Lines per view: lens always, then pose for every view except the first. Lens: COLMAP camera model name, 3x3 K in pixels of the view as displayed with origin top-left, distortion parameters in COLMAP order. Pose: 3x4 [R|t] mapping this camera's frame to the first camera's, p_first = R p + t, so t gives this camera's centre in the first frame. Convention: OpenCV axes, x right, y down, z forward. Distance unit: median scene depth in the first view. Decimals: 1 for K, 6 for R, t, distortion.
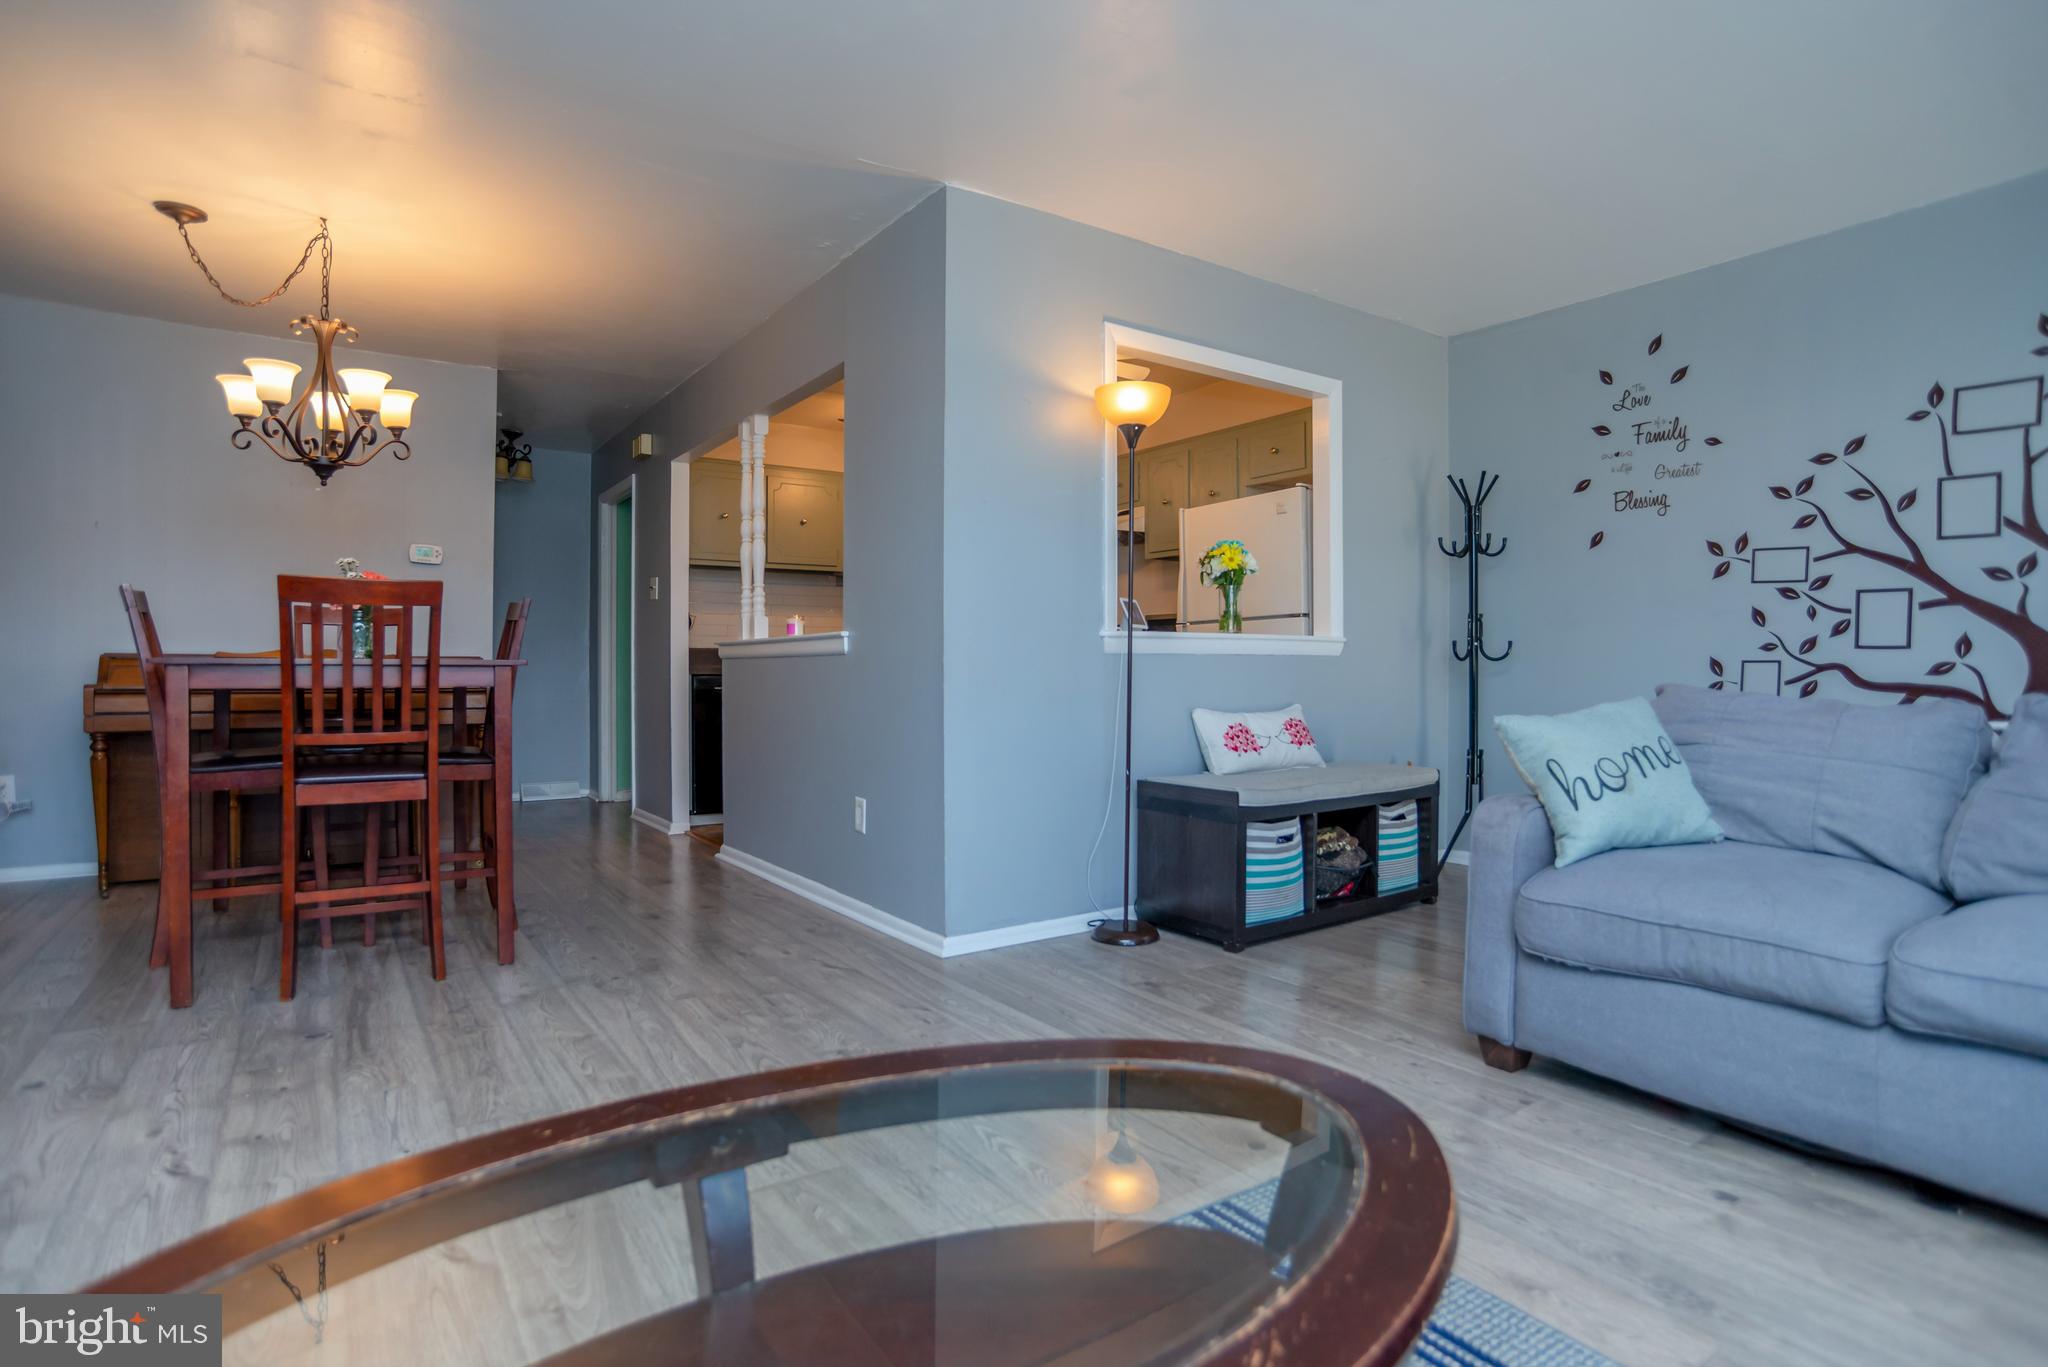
lens RADIAL K [[1028.5, 0, 996.8], [0, 1028.5, 683.4], [0, 0, 1]] dist [-0.031987, 0.000891]
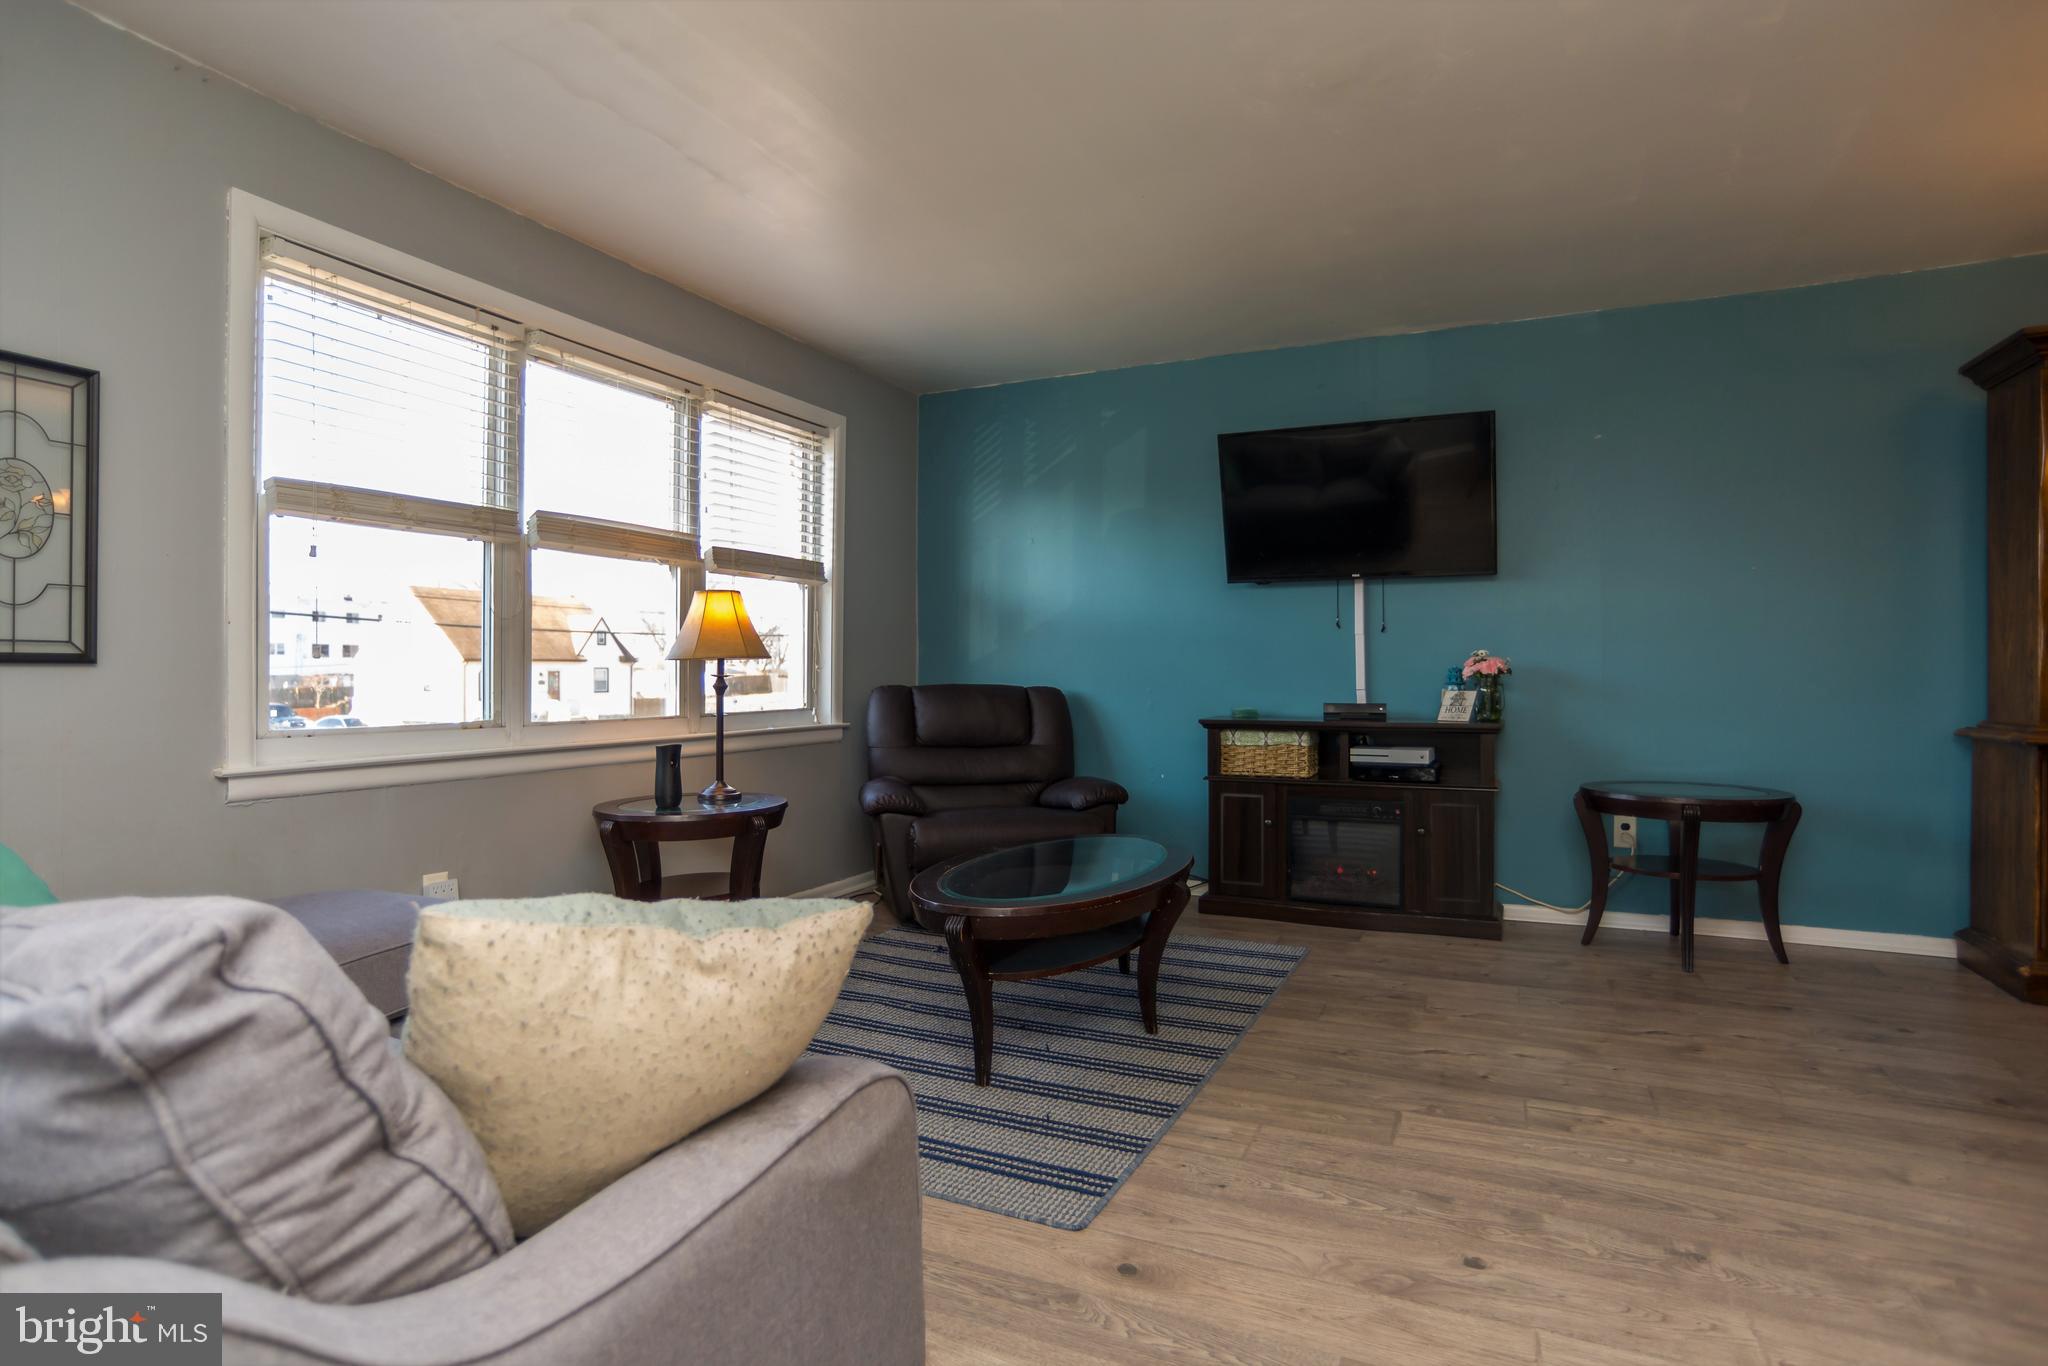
lens RADIAL K [[1053.7, 0, 998.6], [0, 1053.7, 670.4], [0, 0, 1]] dist [-0.103075, 0.055682]
pose [[-0.862528, 0.001507, -0.506007, 0.453606], [-0.004684, 0.999929, 0.010962, -0.046575], [0.505987, 0.011825, -0.862460, 0.964402]]
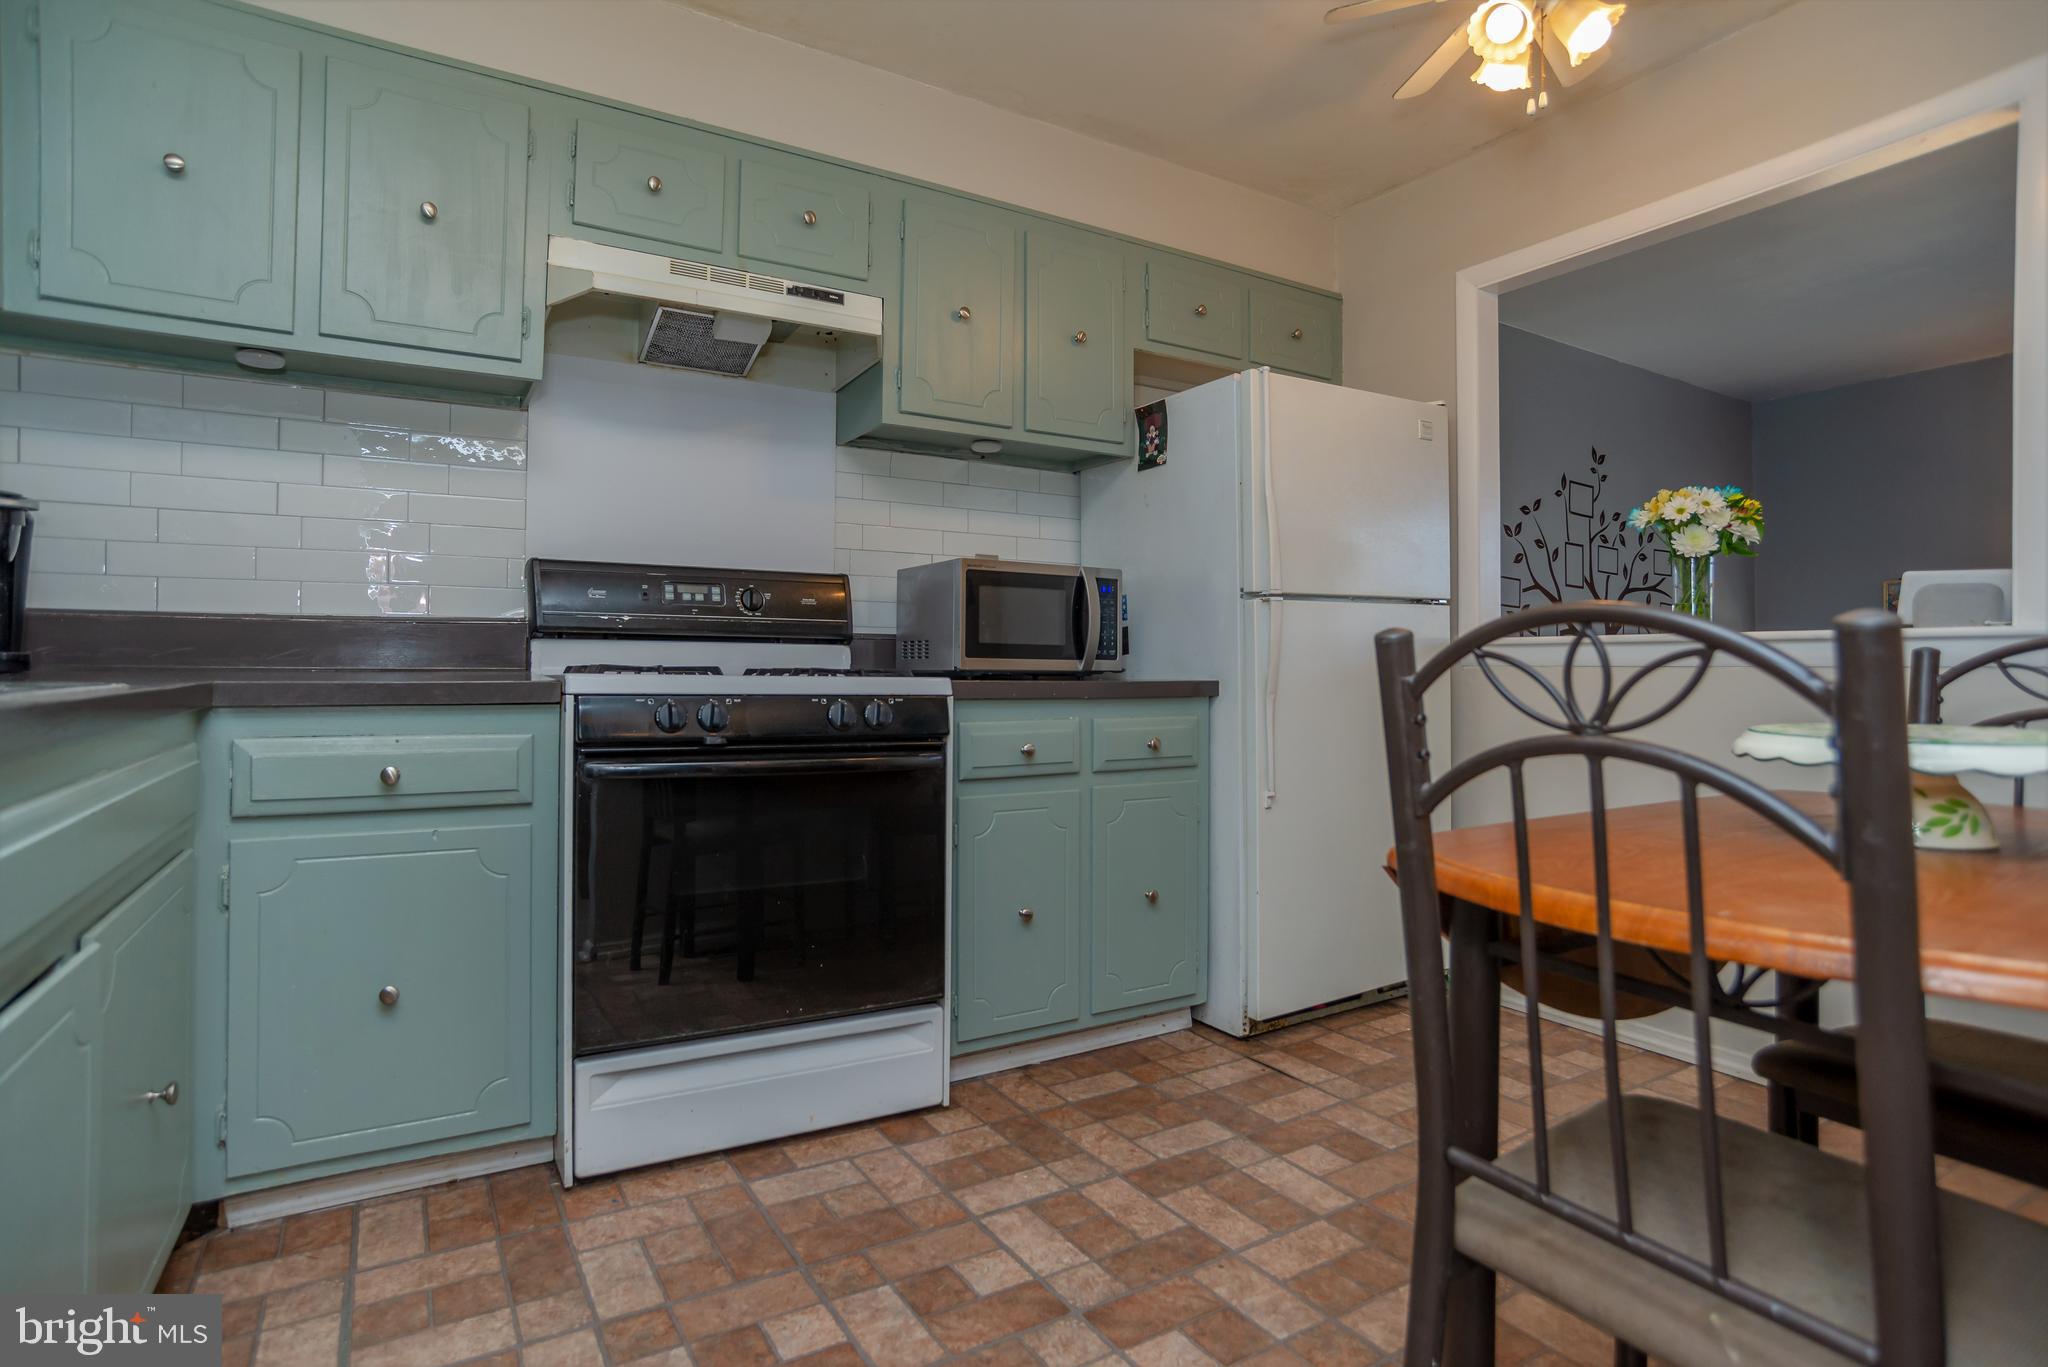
lens RADIAL K [[1053.7, 0, 998.6], [0, 1053.7, 670.9], [0, 0, 1]] dist [-0.103075, 0.055682]
pose [[0.062714, -0.002479, 0.998028, -0.494845], [0.003320, 0.999992, 0.002276, -0.031447], [-0.998026, 0.003171, 0.062721, 1.616955]]
